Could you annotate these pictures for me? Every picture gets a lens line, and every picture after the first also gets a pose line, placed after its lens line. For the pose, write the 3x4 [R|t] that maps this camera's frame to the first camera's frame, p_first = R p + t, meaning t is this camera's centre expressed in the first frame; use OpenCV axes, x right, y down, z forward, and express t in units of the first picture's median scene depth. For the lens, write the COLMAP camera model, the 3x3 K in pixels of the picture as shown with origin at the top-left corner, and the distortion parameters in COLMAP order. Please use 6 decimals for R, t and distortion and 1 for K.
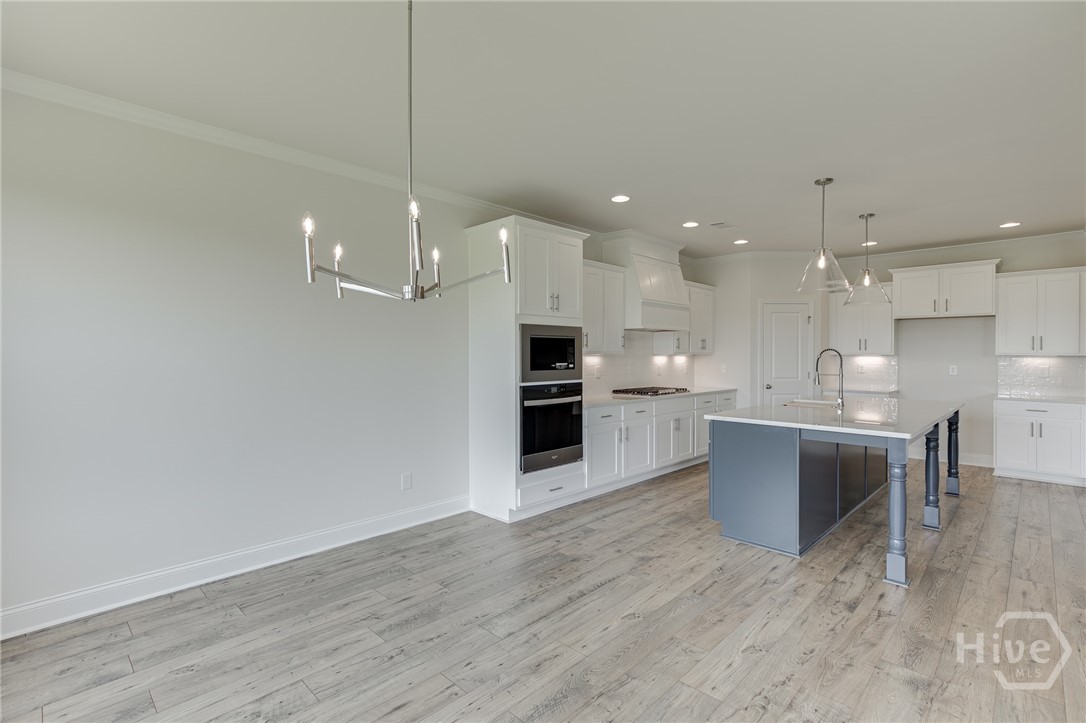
lens RADIAL K [[508.3, 0, 541.9], [0, 508.3, 354.3], [0, 0, 1]] dist [-0.013425, 0.010017]
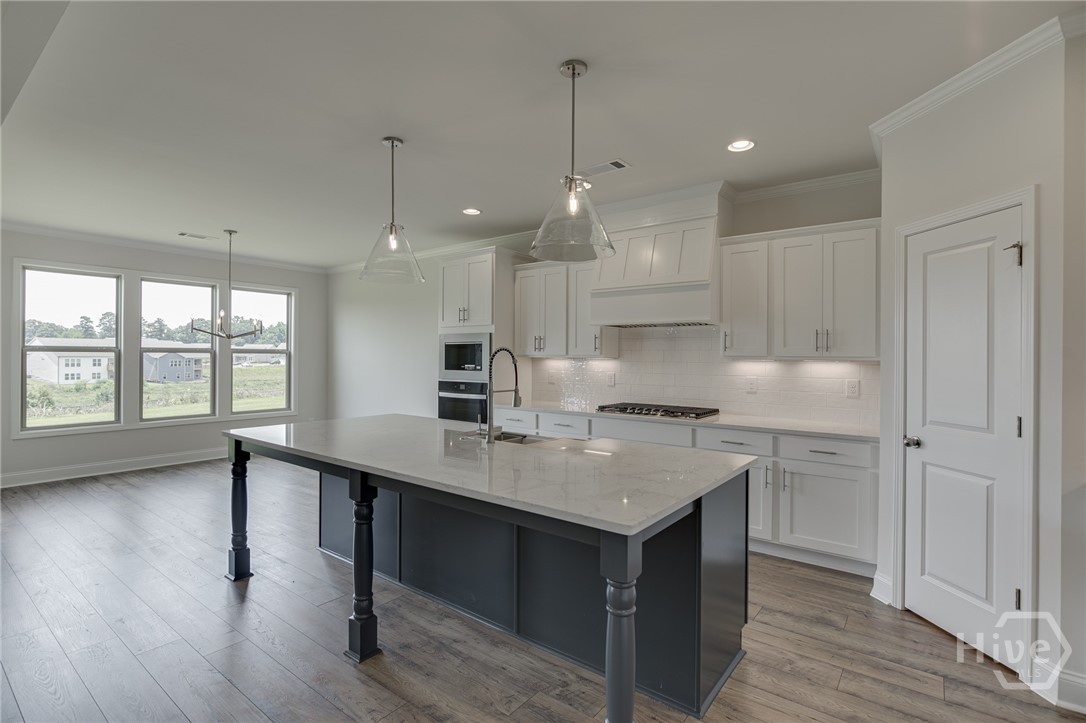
lens RADIAL K [[515.2, 0, 540.6], [0, 515.2, 355.2], [0, 0, 1]] dist [-0.010375, 0.001235]
pose [[0.119394, -0.005946, -0.992829, 1.239997], [-0.007232, 0.999950, -0.006859, 0.001811], [0.992821, 0.007999, 0.119345, 1.013716]]
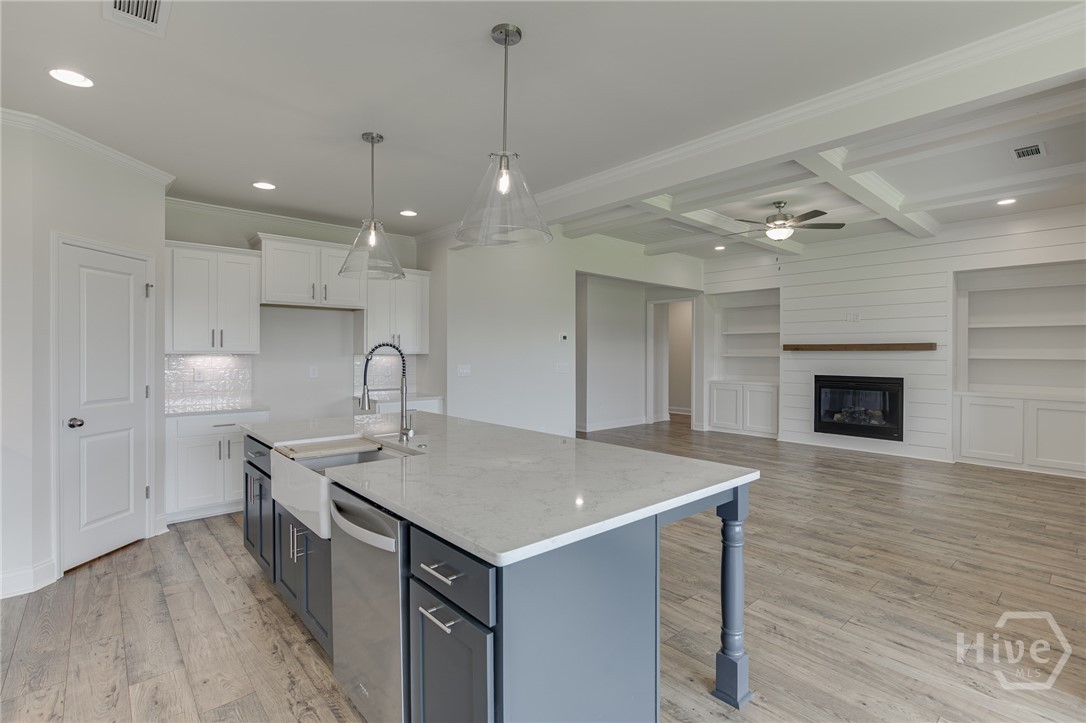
lens RADIAL K [[508.3, 0, 541.9], [0, 508.3, 354.3], [0, 0, 1]] dist [-0.013425, 0.010017]
pose [[0.067292, -0.003915, 0.997726, 0.015564], [-0.000431, 0.999992, 0.003953, -0.001896], [-0.997733, -0.000696, 0.067289, 0.824350]]
